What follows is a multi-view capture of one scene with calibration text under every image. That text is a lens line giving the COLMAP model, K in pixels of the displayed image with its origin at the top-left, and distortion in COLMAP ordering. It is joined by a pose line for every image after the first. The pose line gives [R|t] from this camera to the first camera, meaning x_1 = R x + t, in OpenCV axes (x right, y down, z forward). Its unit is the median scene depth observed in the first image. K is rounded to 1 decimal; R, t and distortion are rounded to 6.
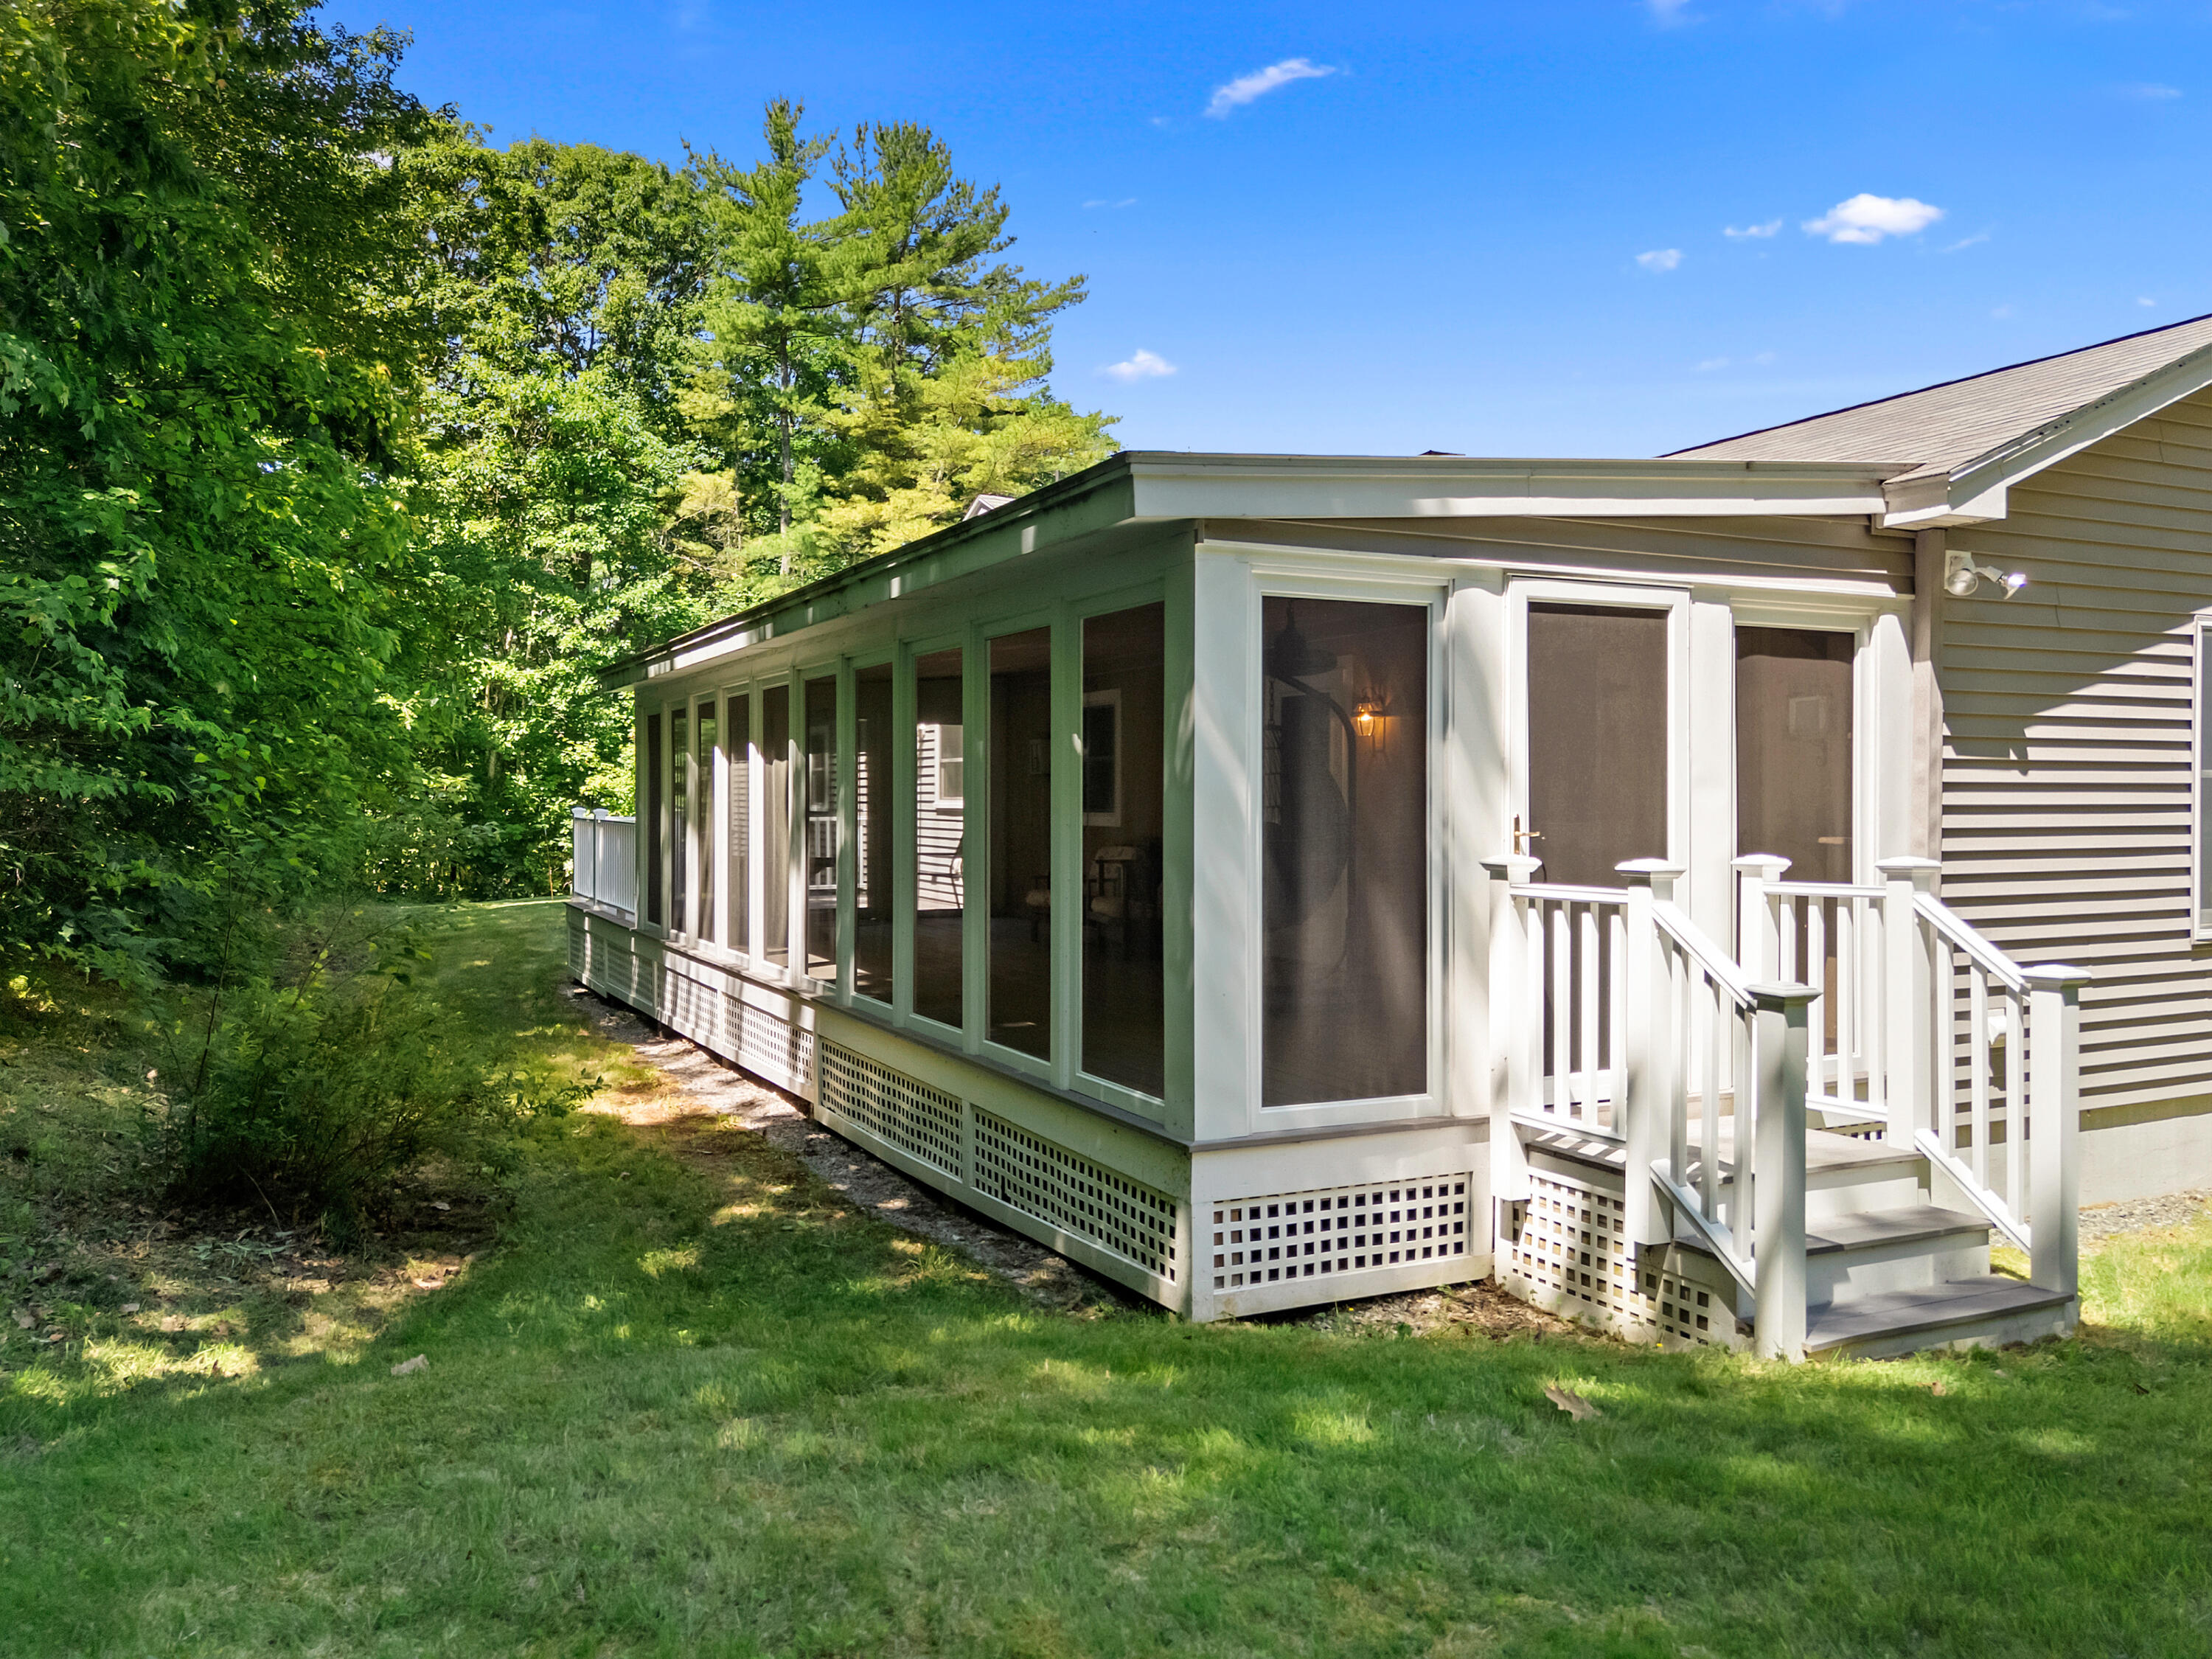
lens RADIAL K [[1725.9, 0, 1104.8], [0, 1725.9, 832.0], [0, 0, 1]] dist [0.088620, -0.002403]
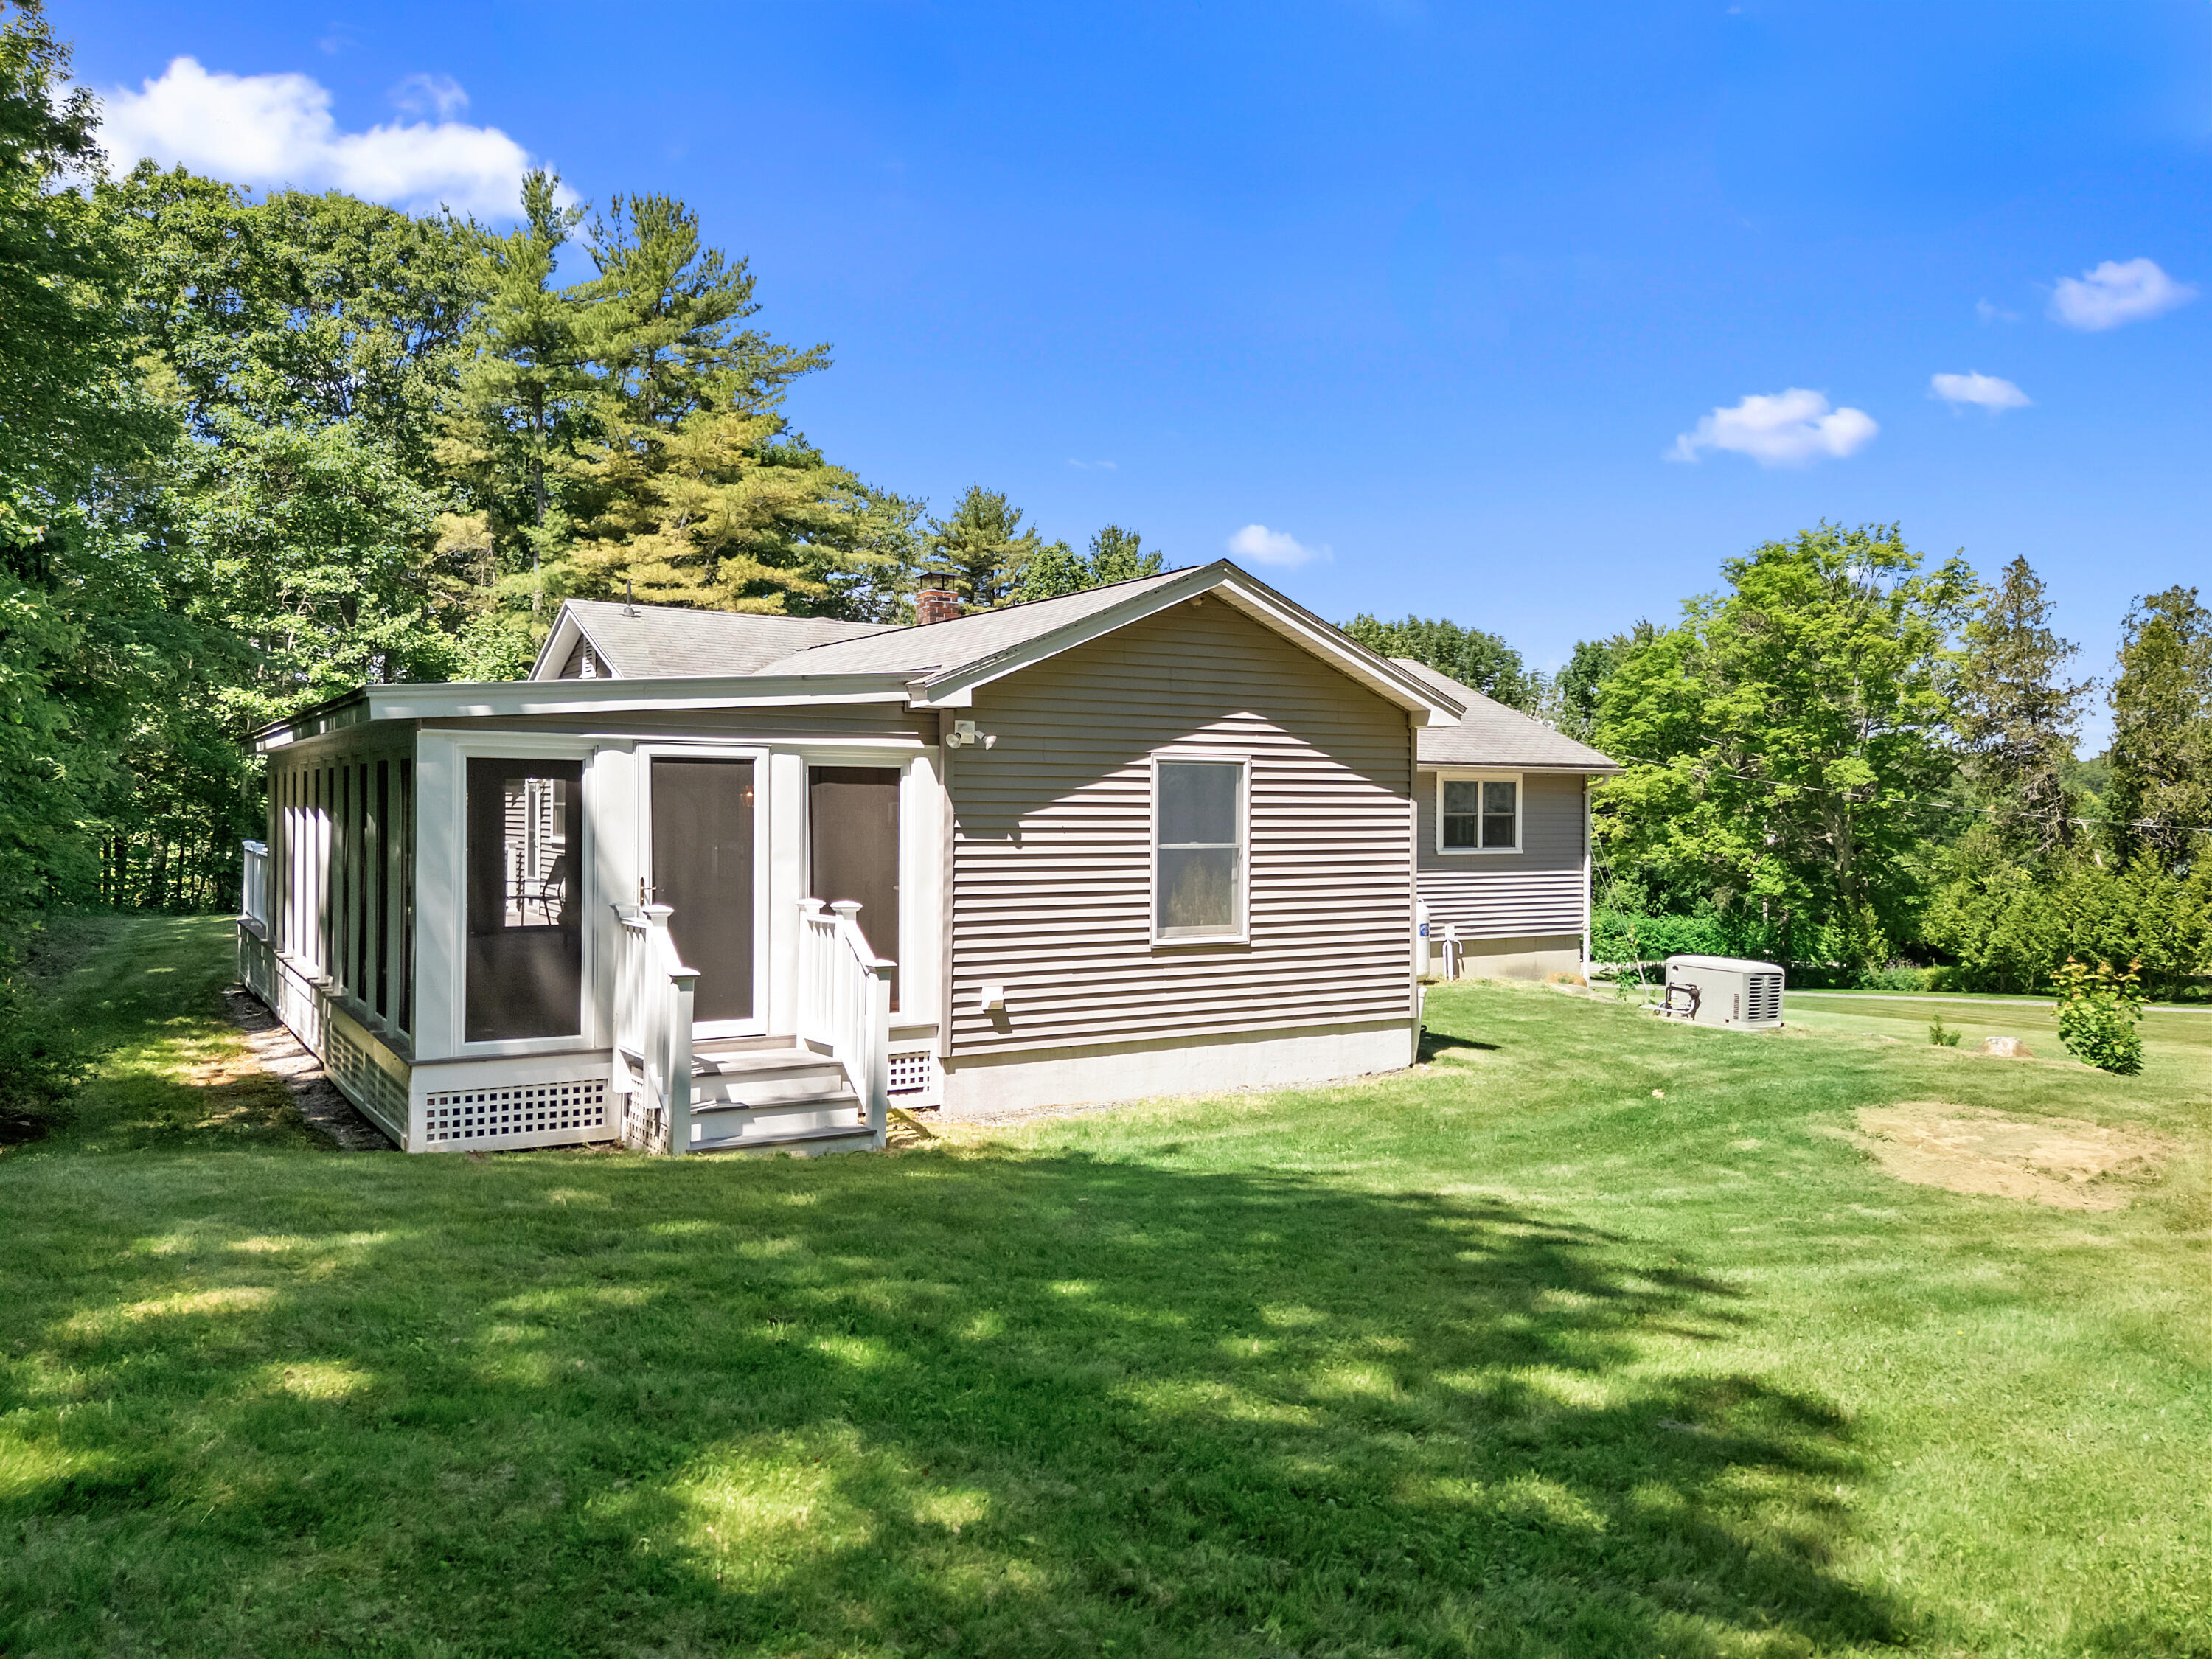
lens RADIAL K [[1725.9, 0, 1100.2], [0, 1725.9, 828.3], [0, 0, 1]] dist [0.088620, -0.002403]
pose [[0.996556, 0.005620, 0.082726, 0.086485], [-0.005074, 0.999964, -0.006806, -0.007842], [-0.082761, 0.006363, 0.996549, -0.125546]]
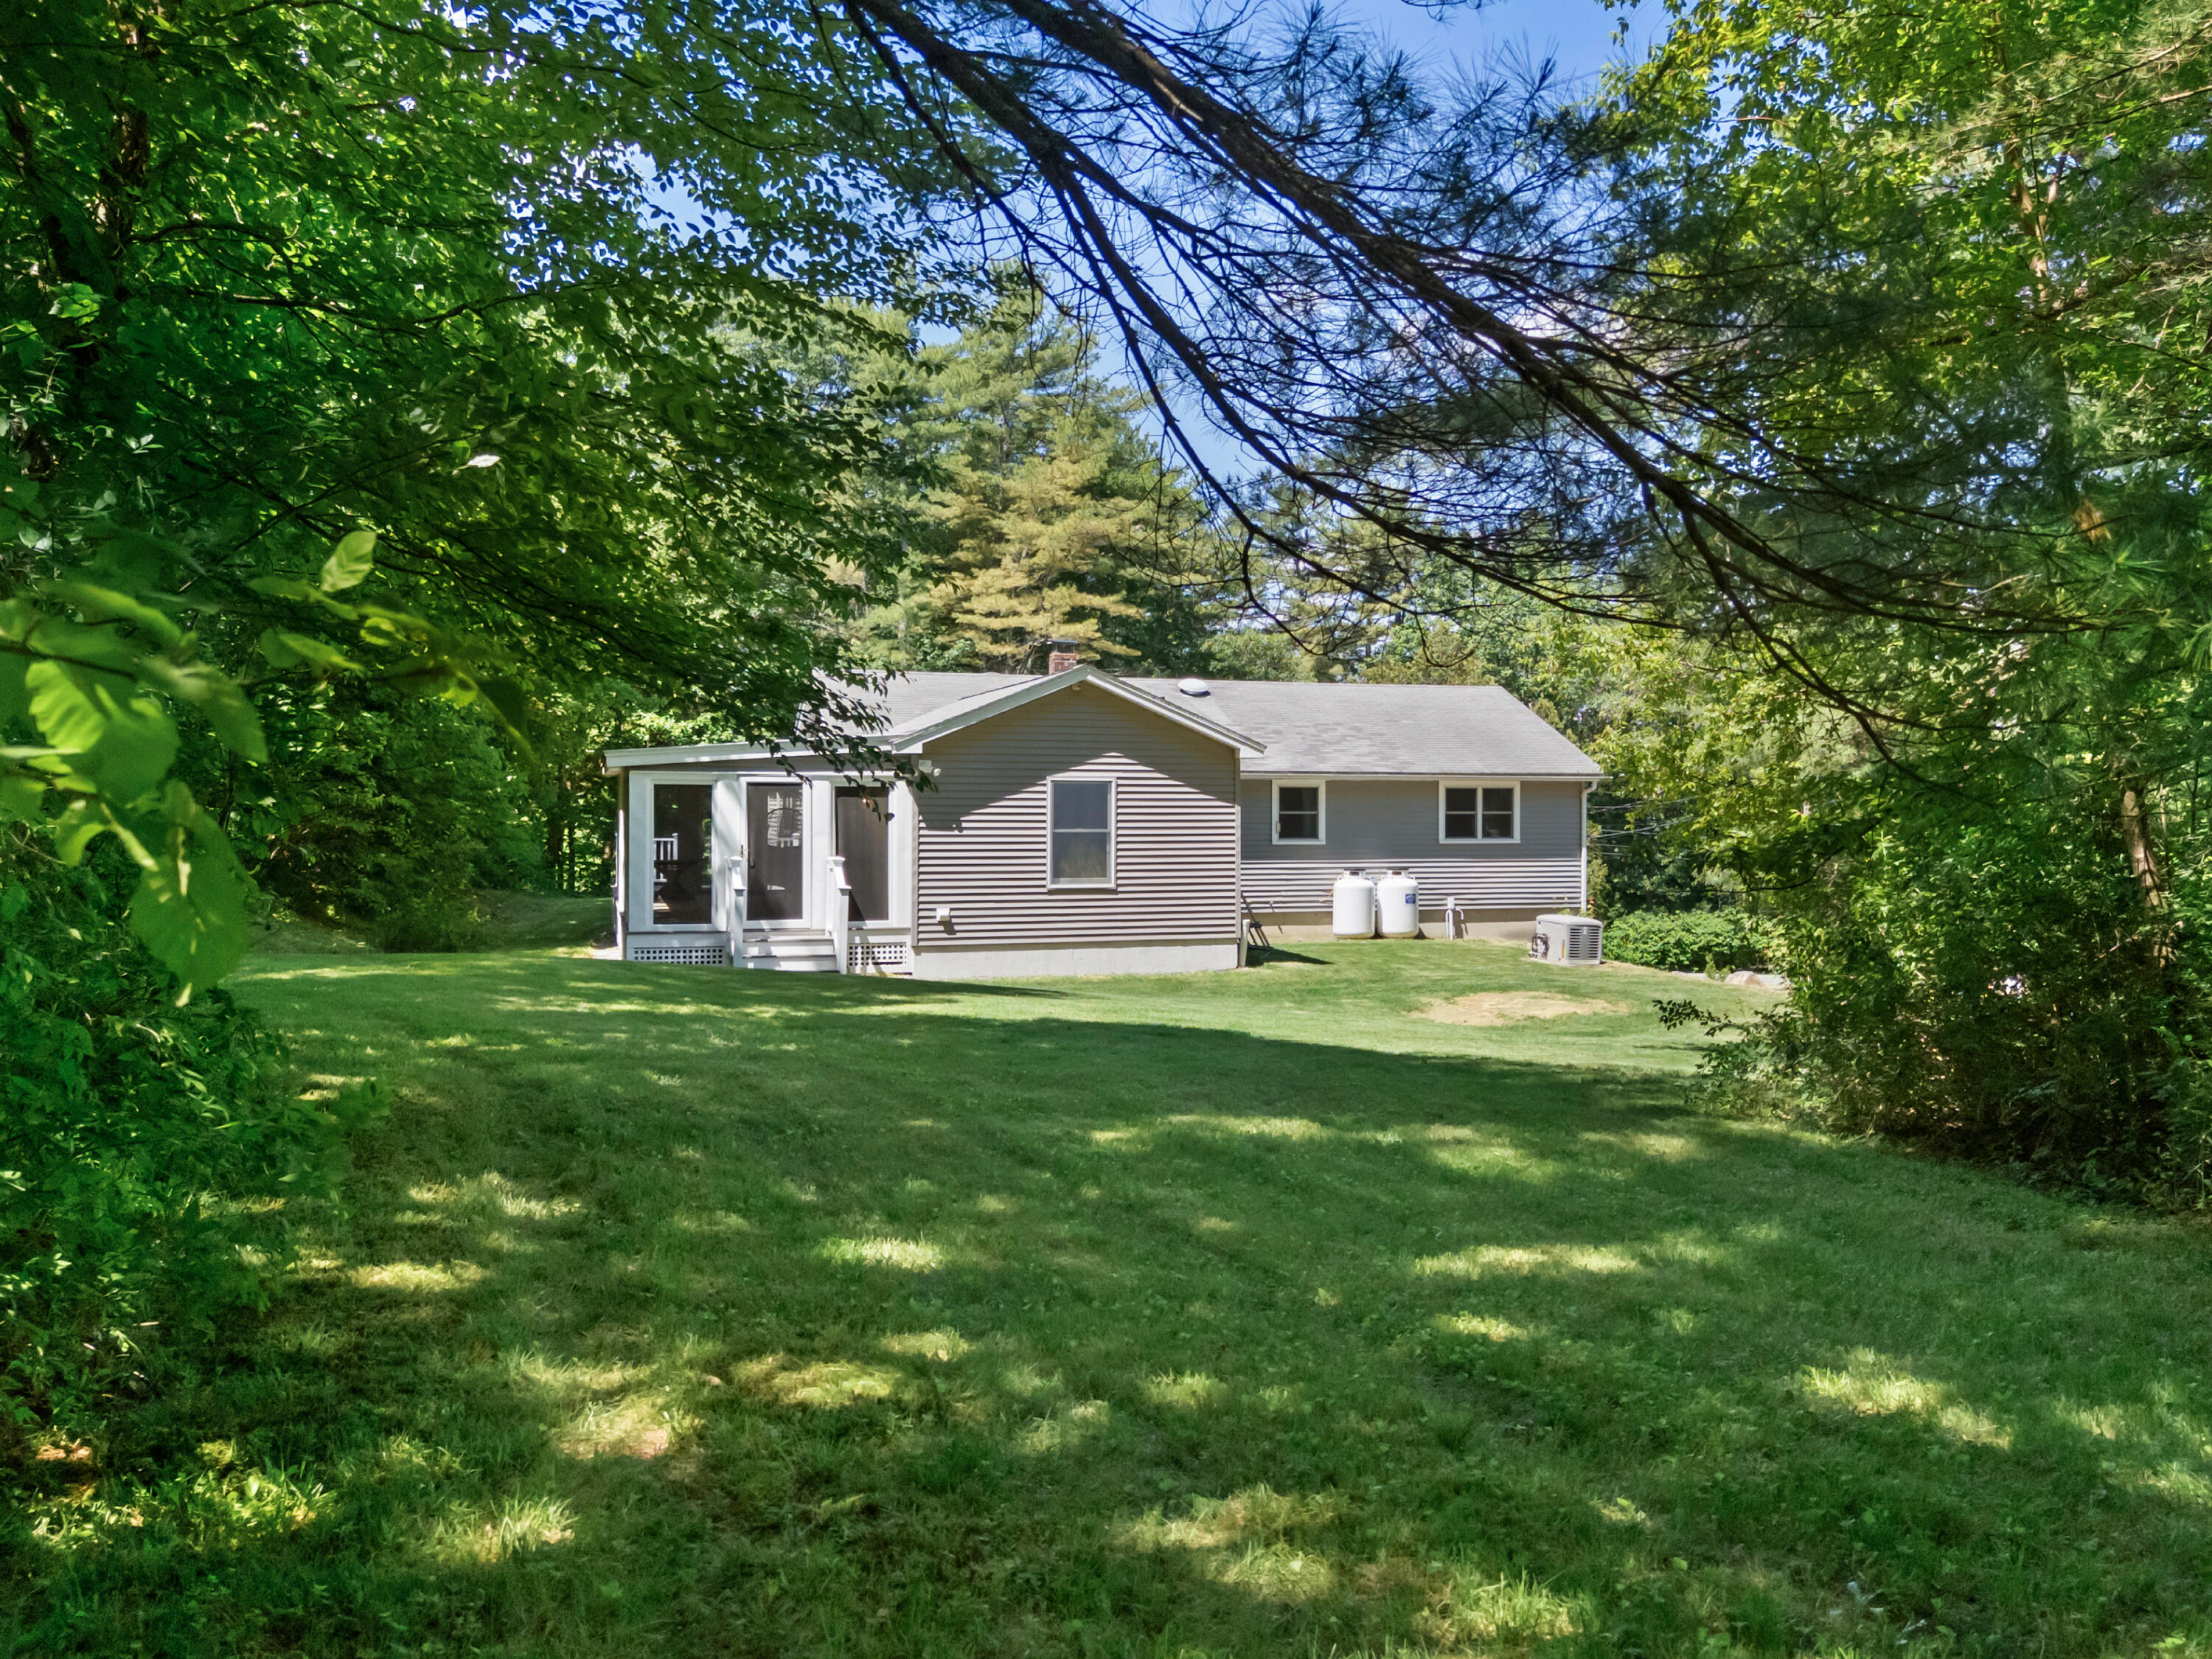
lens RADIAL K [[1725.9, 0, 1106.8], [0, 1725.9, 841.9], [0, 0, 1]] dist [0.088620, -0.002403]
pose [[0.990780, 0.007355, -0.135283, 0.219901], [-0.007212, 0.999973, 0.001551, -0.004047], [0.135290, -0.000562, 0.990806, -0.358414]]
